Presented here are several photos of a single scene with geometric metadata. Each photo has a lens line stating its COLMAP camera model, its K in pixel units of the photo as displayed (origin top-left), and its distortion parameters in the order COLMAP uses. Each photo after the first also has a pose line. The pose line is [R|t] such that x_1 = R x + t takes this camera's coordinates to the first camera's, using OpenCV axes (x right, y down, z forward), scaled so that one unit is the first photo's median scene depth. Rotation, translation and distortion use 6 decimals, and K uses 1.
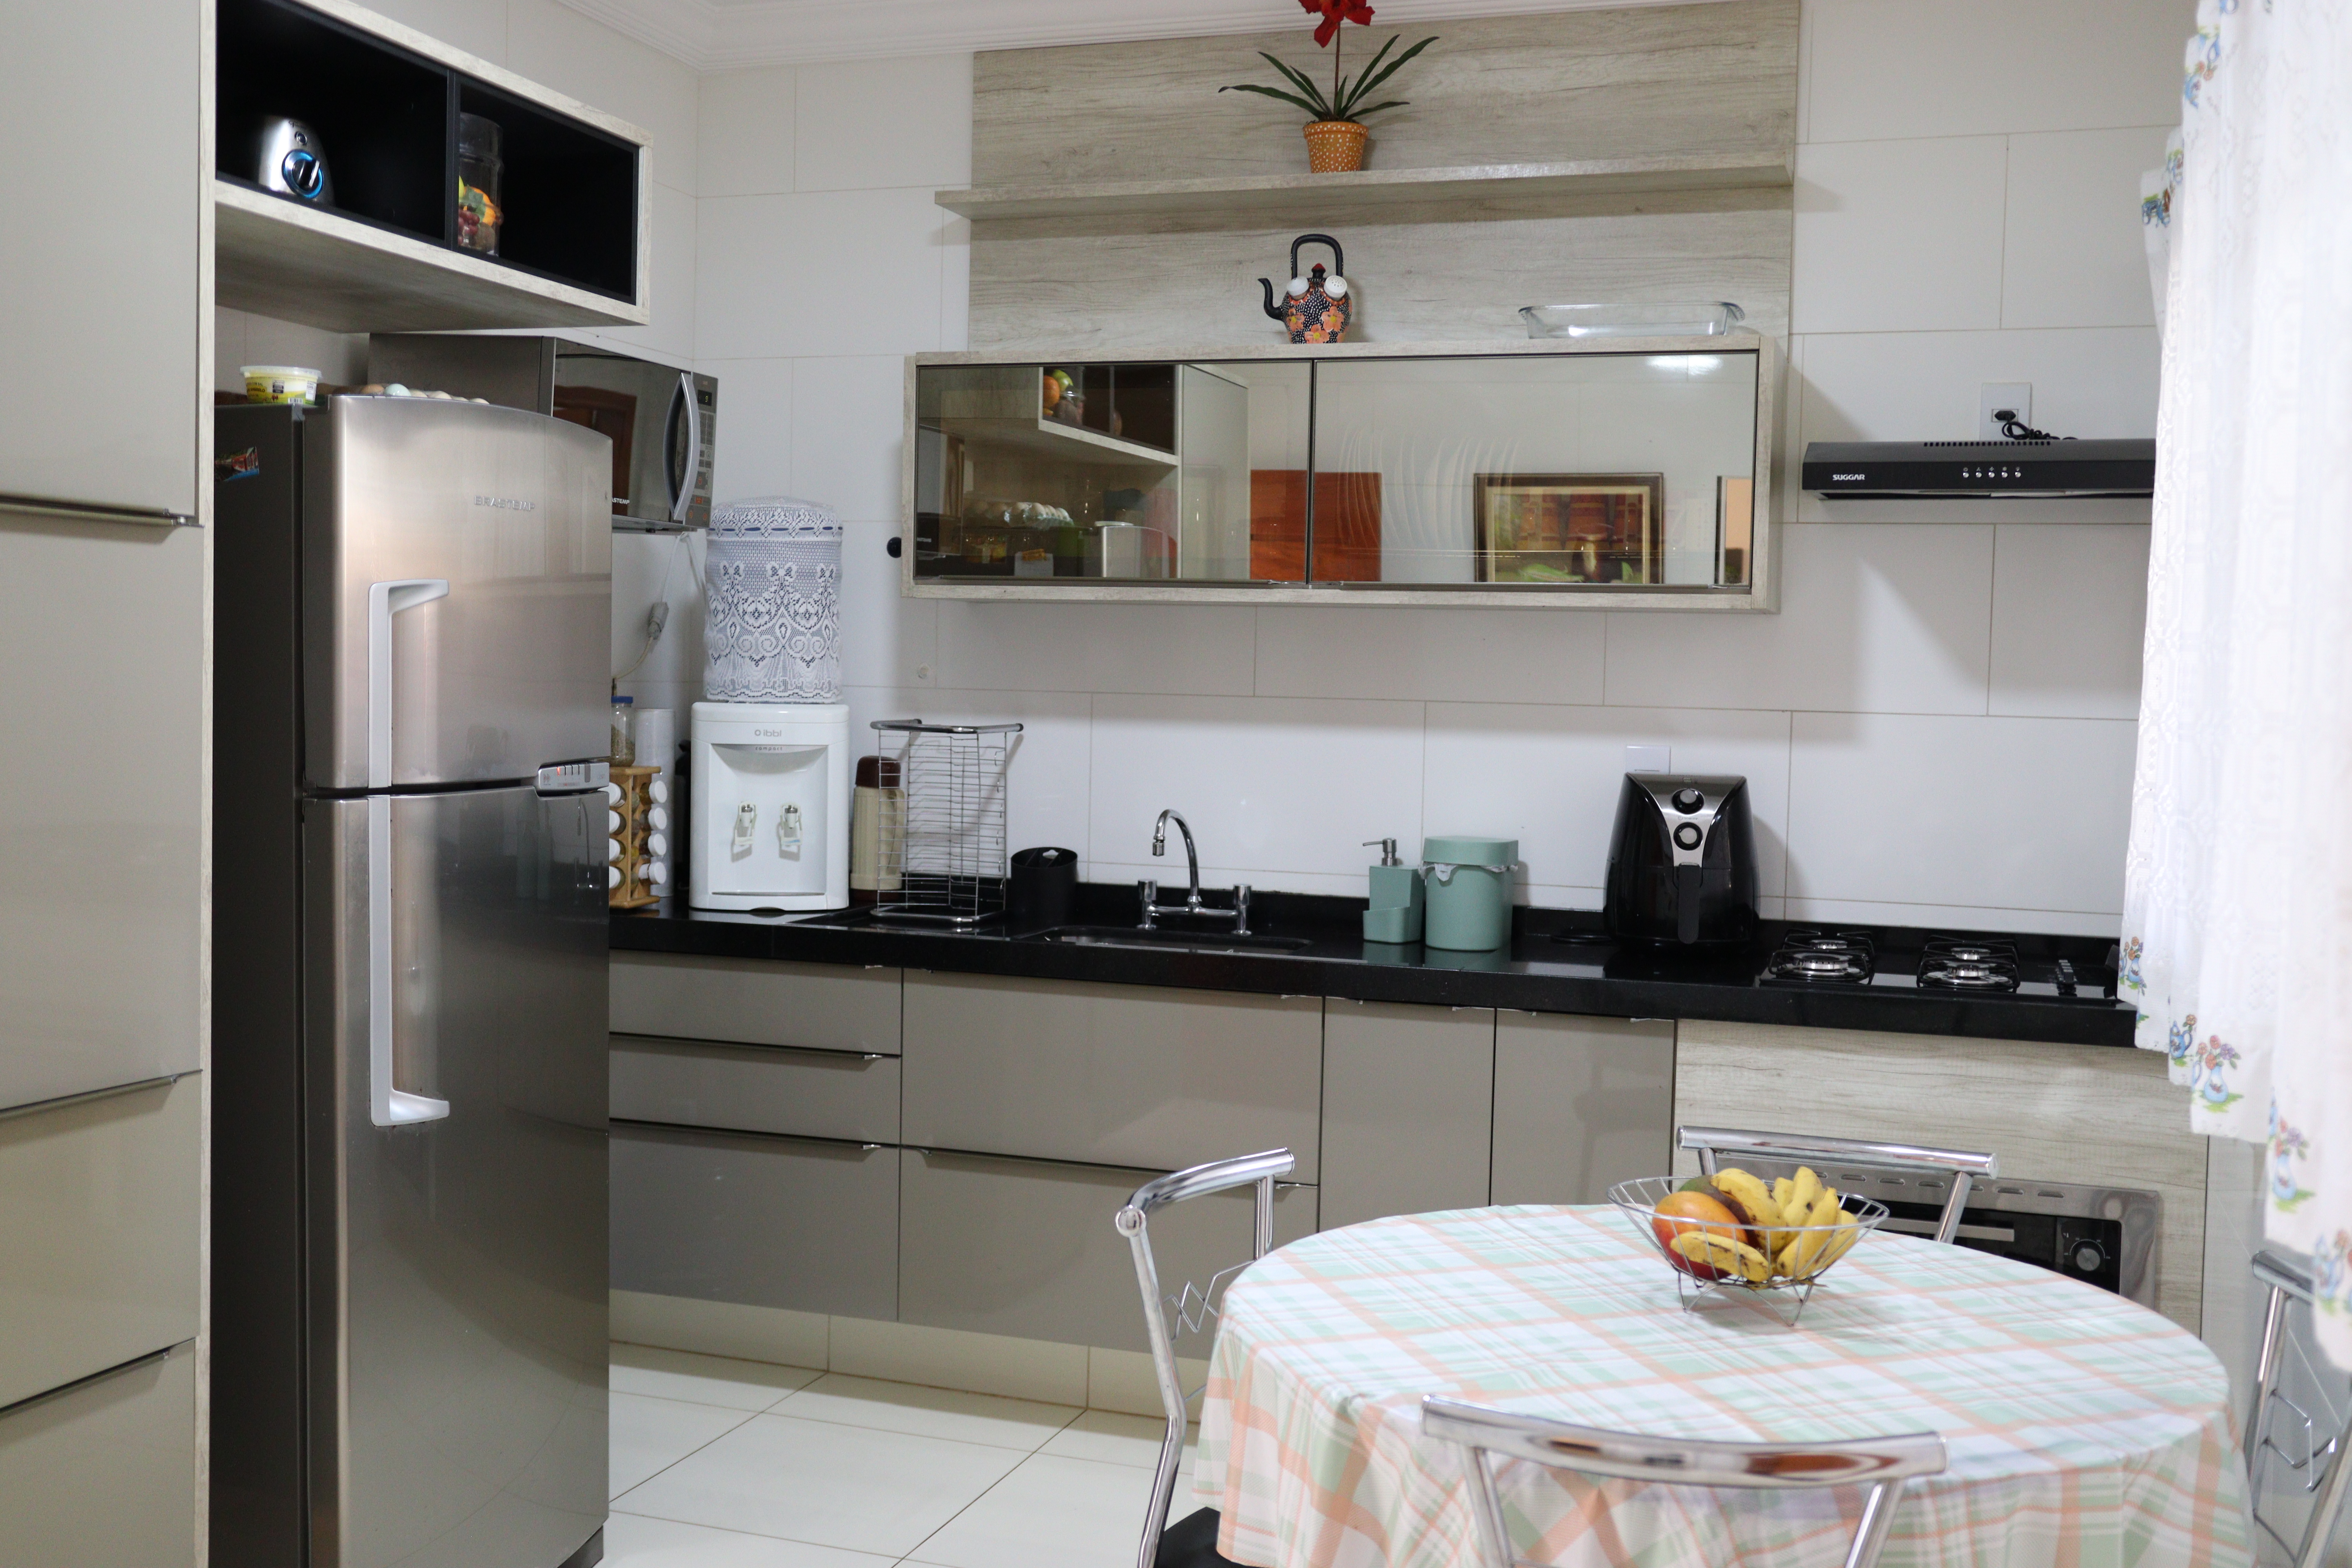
lens RADIAL K [[2347.5, 0, 1176.0], [0, 2347.5, 784.0], [0, 0, 1]] dist [-0.052929, 0.111379]
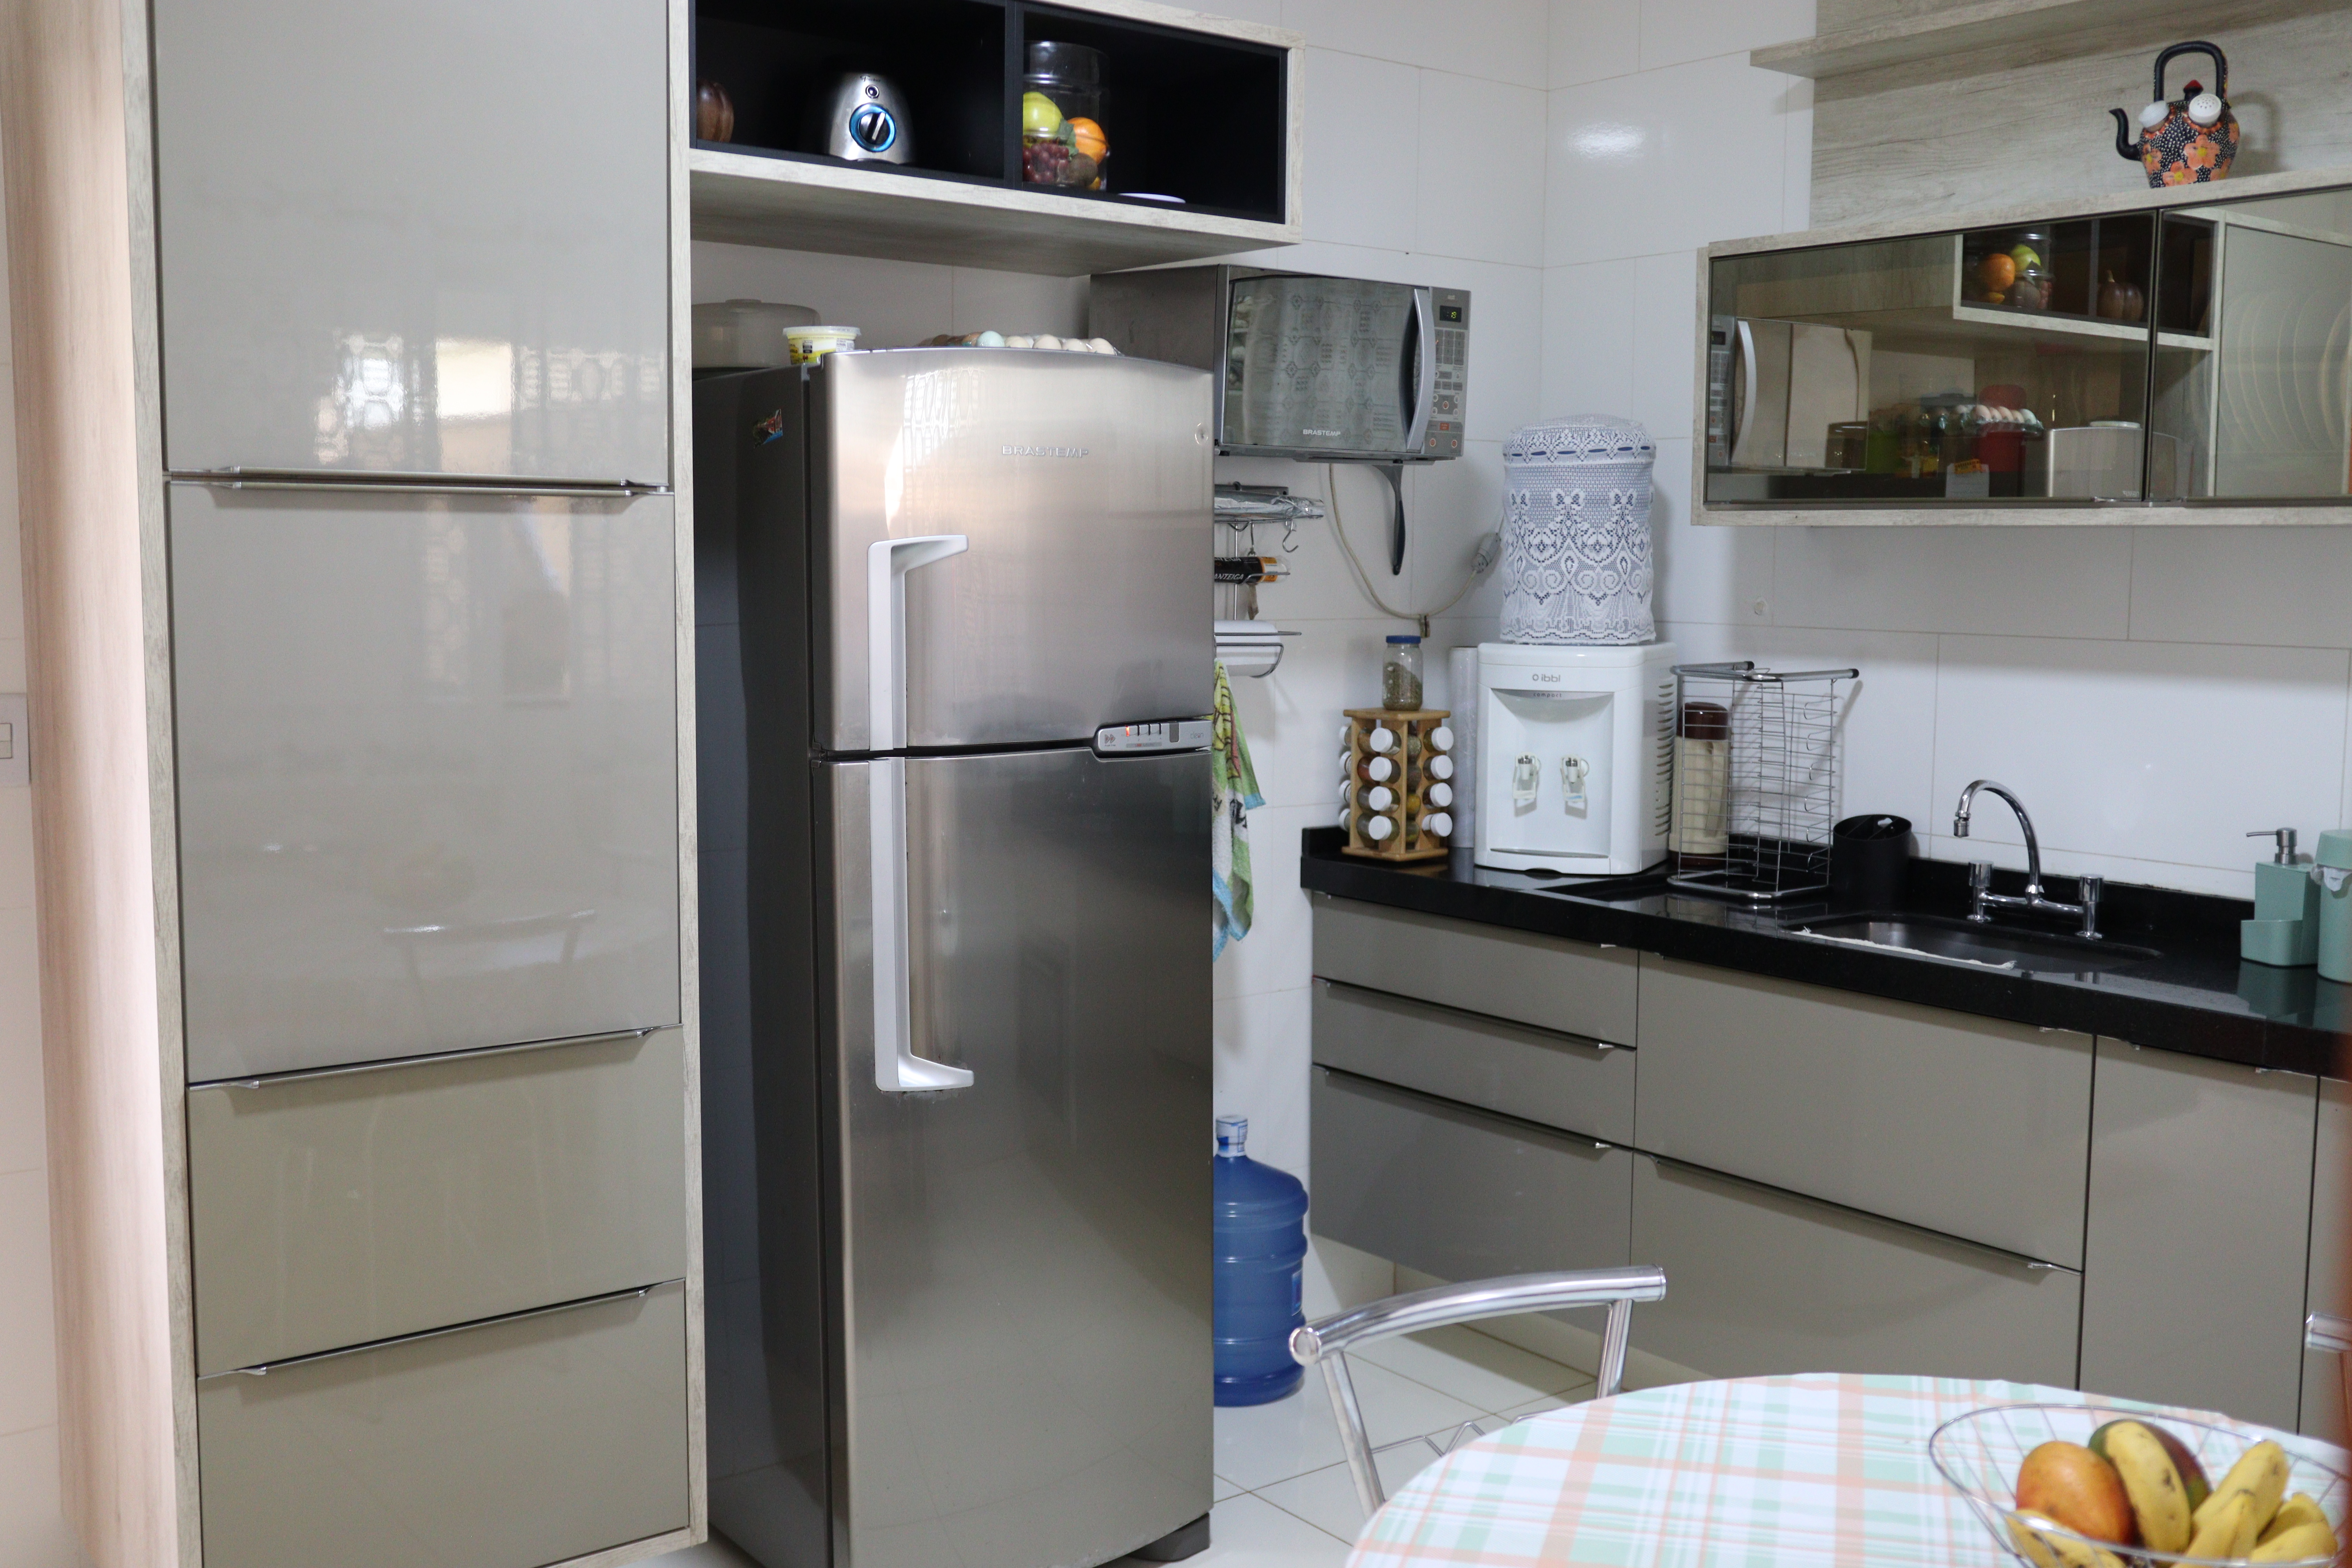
lens RADIAL K [[2282.4, 0, 1176.0], [0, 2282.4, 784.0], [0, 0, 1]] dist [-0.056679, 0.106893]
pose [[0.832027, 0.040762, -0.553235, 0.198282], [-0.014794, 0.998572, 0.051325, -0.023942], [0.554537, -0.034520, 0.831442, 0.182491]]
